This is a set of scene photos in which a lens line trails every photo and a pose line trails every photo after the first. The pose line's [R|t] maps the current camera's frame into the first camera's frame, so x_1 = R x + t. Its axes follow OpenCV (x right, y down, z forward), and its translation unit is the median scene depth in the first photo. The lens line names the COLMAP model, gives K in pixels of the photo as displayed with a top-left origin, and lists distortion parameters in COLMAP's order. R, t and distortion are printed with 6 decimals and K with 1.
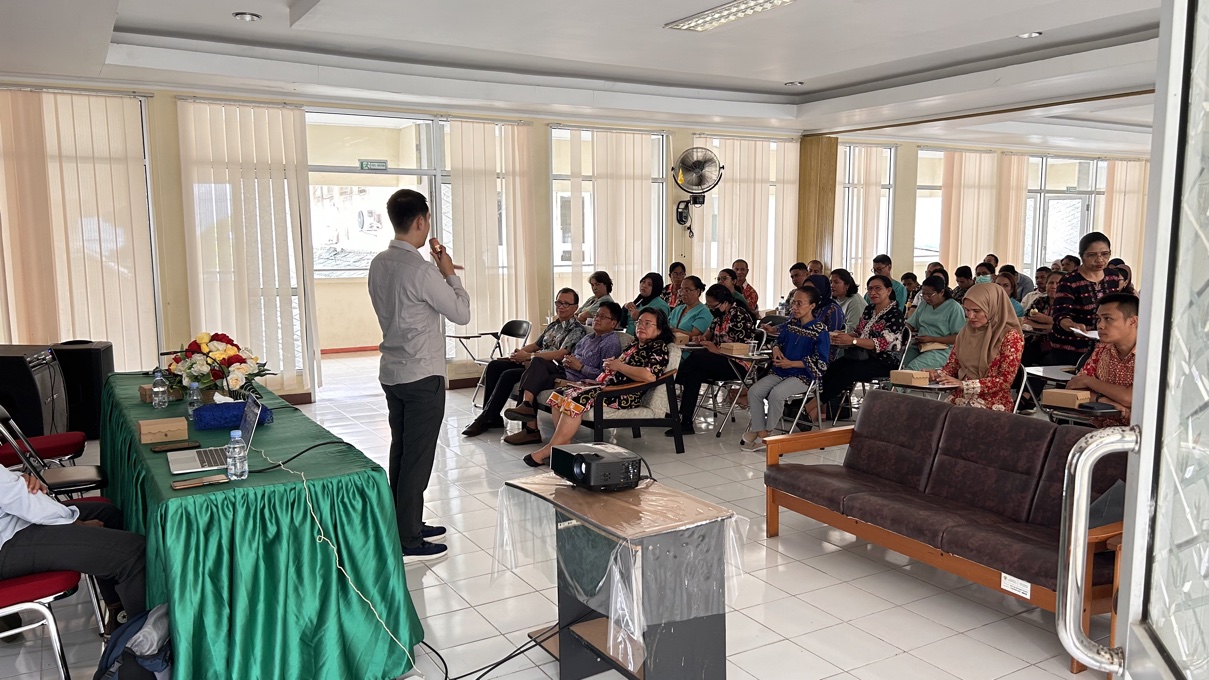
lens RADIAL K [[915.8, 0, 588.8], [0, 915.8, 348.5], [0, 0, 1]] dist [0.002956, -0.075961]
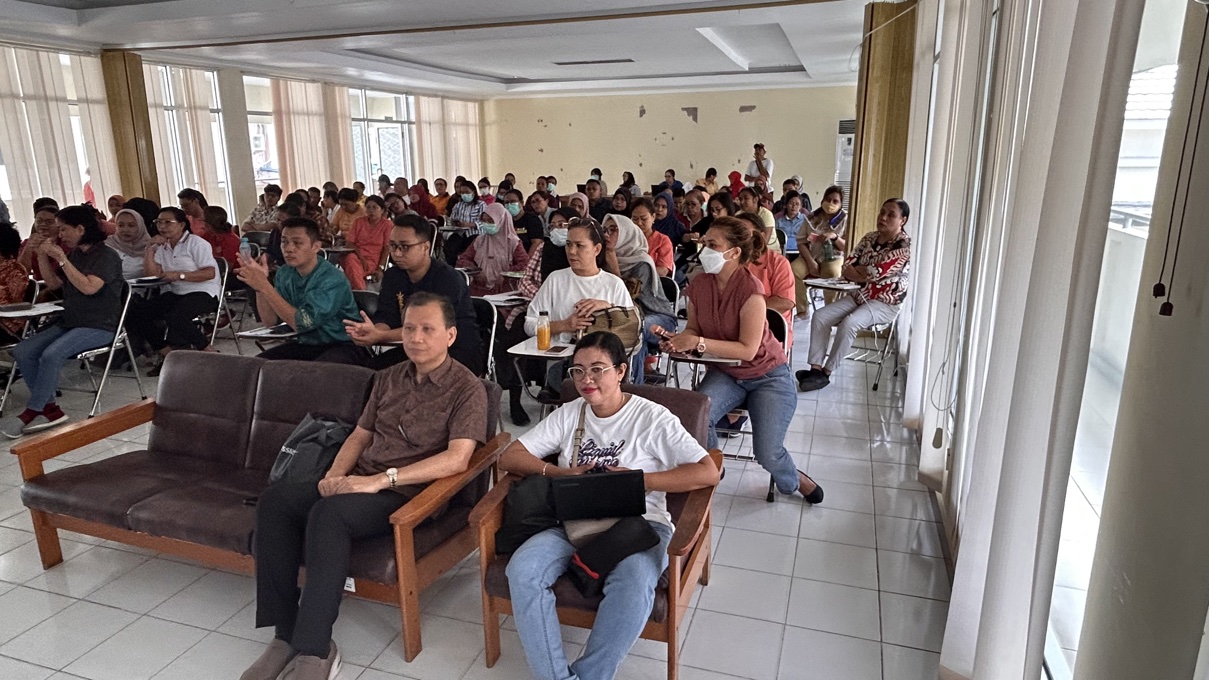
lens RADIAL K [[740.0, 0, 604.5], [0, 740.0, 340.0], [0, 0, 1]] dist [-0.004158, -0.002689]
pose [[0.734323, -0.163932, 0.658708, 0.060889], [0.083593, 0.984853, 0.151910, -0.014279], [-0.673633, -0.056488, 0.736904, 0.088397]]
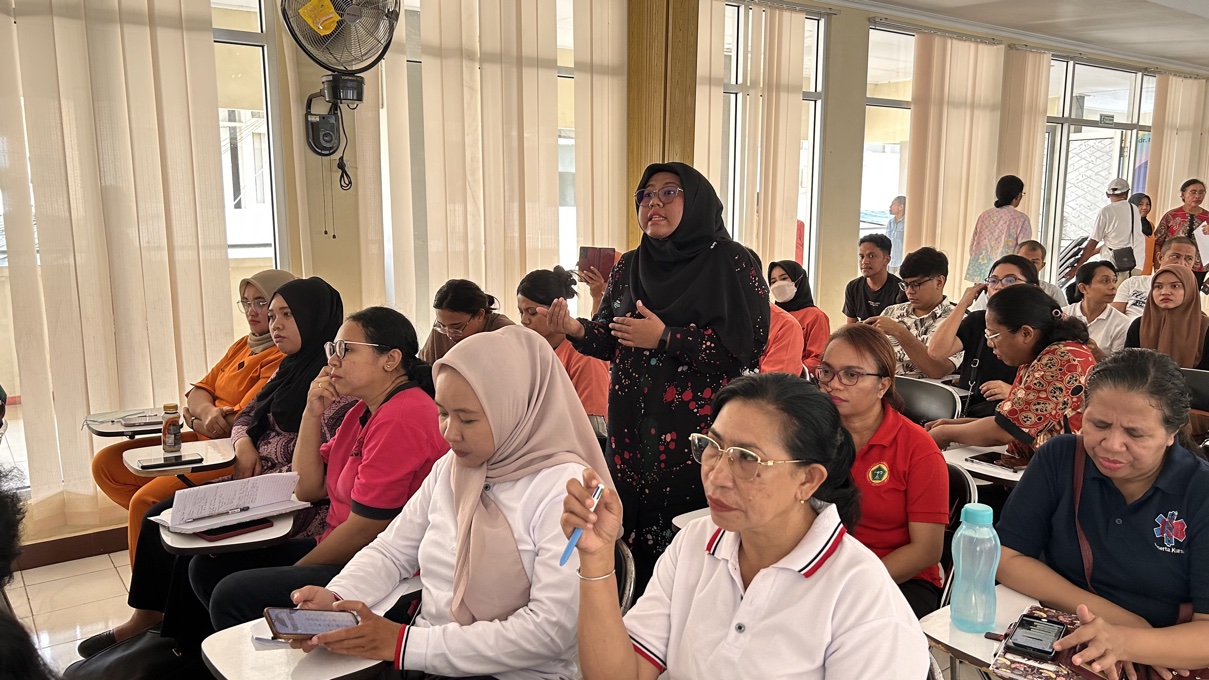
lens RADIAL K [[915.8, 0, 588.8], [0, 915.8, 348.5], [0, 0, 1]] dist [0.002956, -0.075961]
pose [[0.993165, -0.009878, 0.116299, 0.147177], [0.005258, 0.999187, 0.039968, -0.060299], [-0.116600, -0.039083, 0.992410, 0.526490]]
